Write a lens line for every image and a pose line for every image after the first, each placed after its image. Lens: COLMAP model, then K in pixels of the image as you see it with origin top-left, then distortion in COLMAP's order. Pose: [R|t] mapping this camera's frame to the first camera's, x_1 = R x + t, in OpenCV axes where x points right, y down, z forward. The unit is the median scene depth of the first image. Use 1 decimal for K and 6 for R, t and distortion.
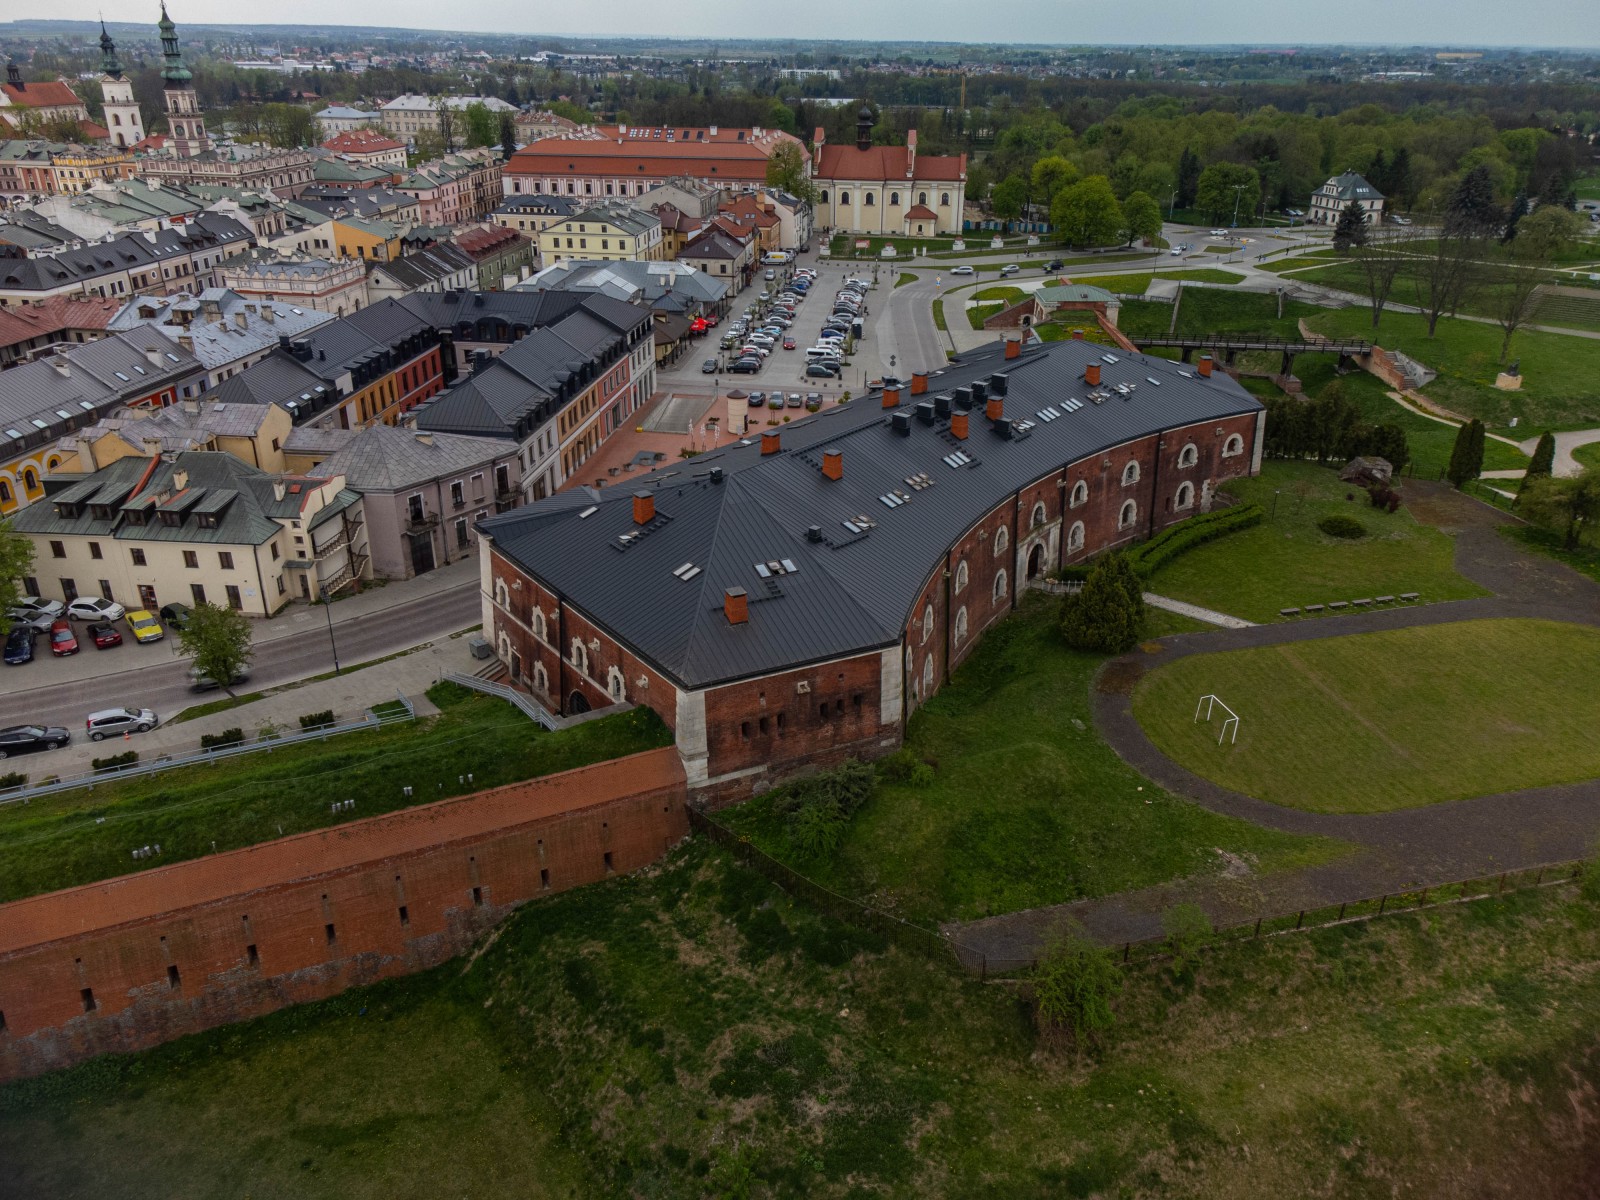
lens RADIAL K [[1199.8, 0, 818.2], [0, 1199.8, 599.6], [0, 0, 1]] dist [-0.010232, 0.036628]
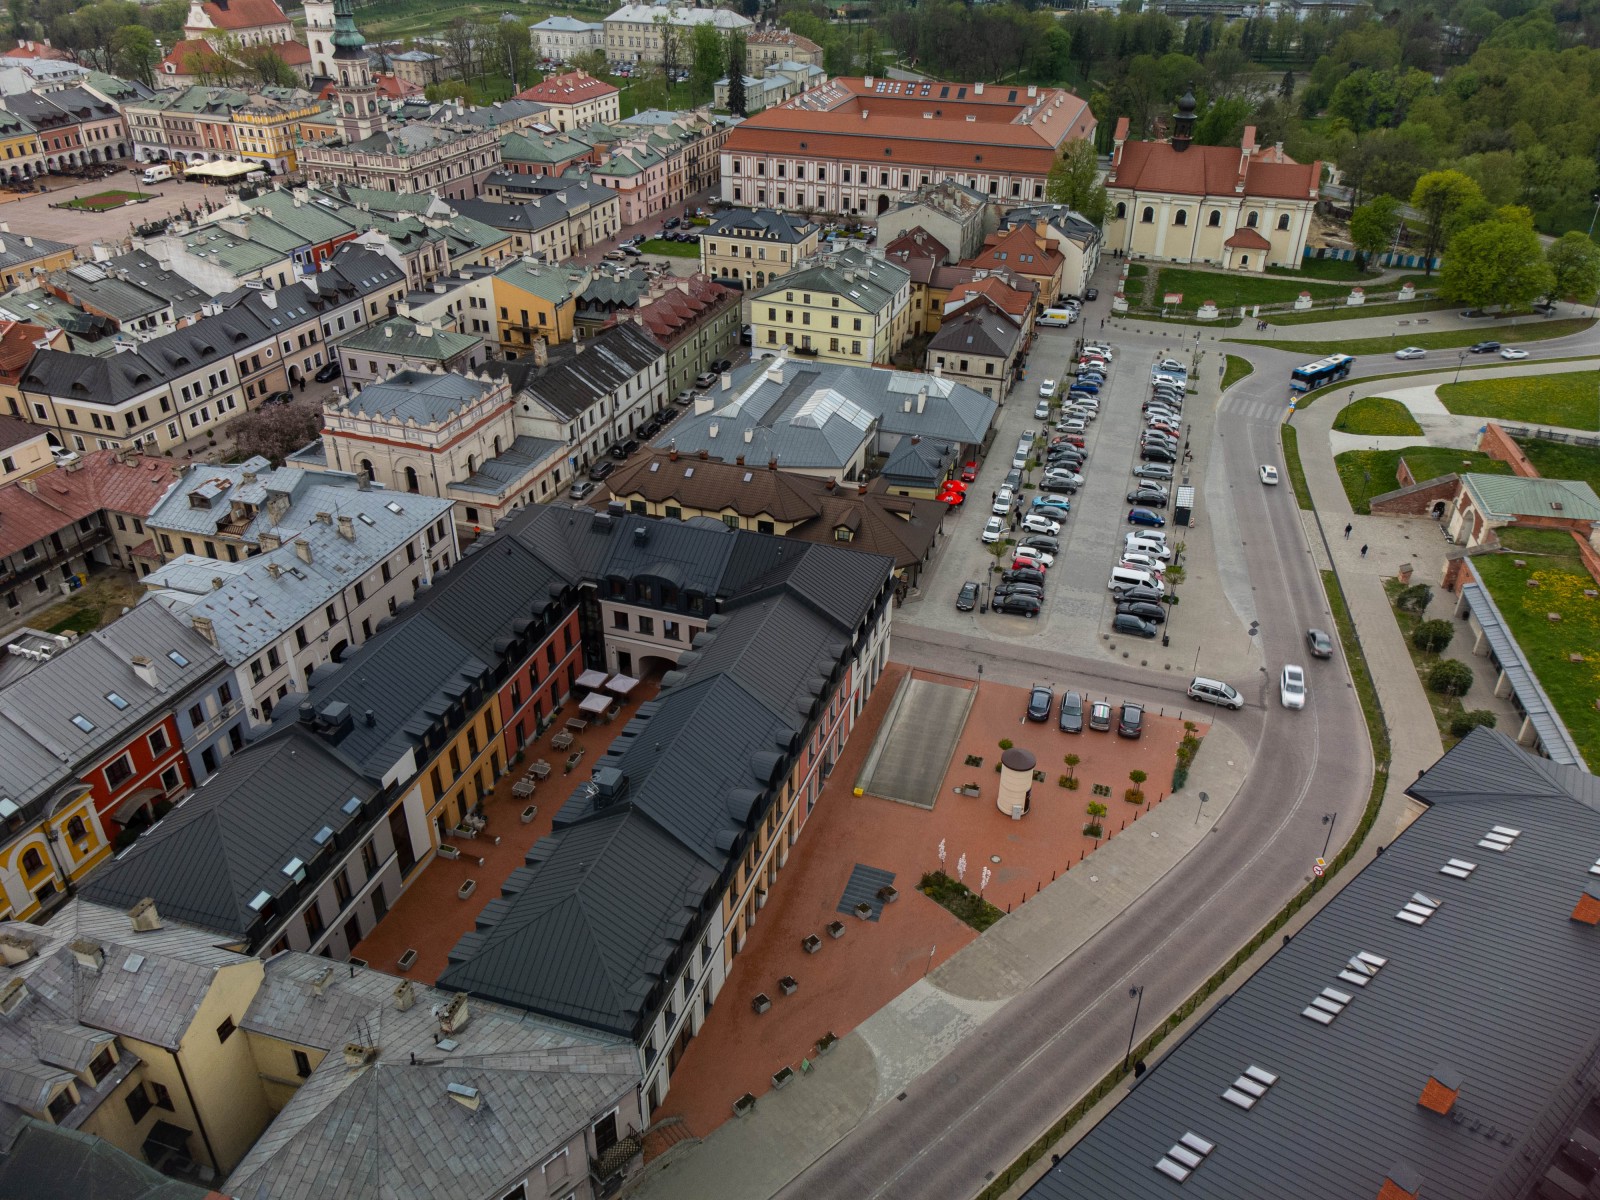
lens RADIAL K [[1204.0, 0, 819.2], [0, 1204.0, 592.2], [0, 0, 1]] dist [-0.016146, 0.058979]
pose [[0.982615, 0.096118, -0.158837, -0.053604], [-0.080986, 0.991771, 0.099155, -0.211966], [0.167061, -0.084568, 0.982313, 0.256765]]
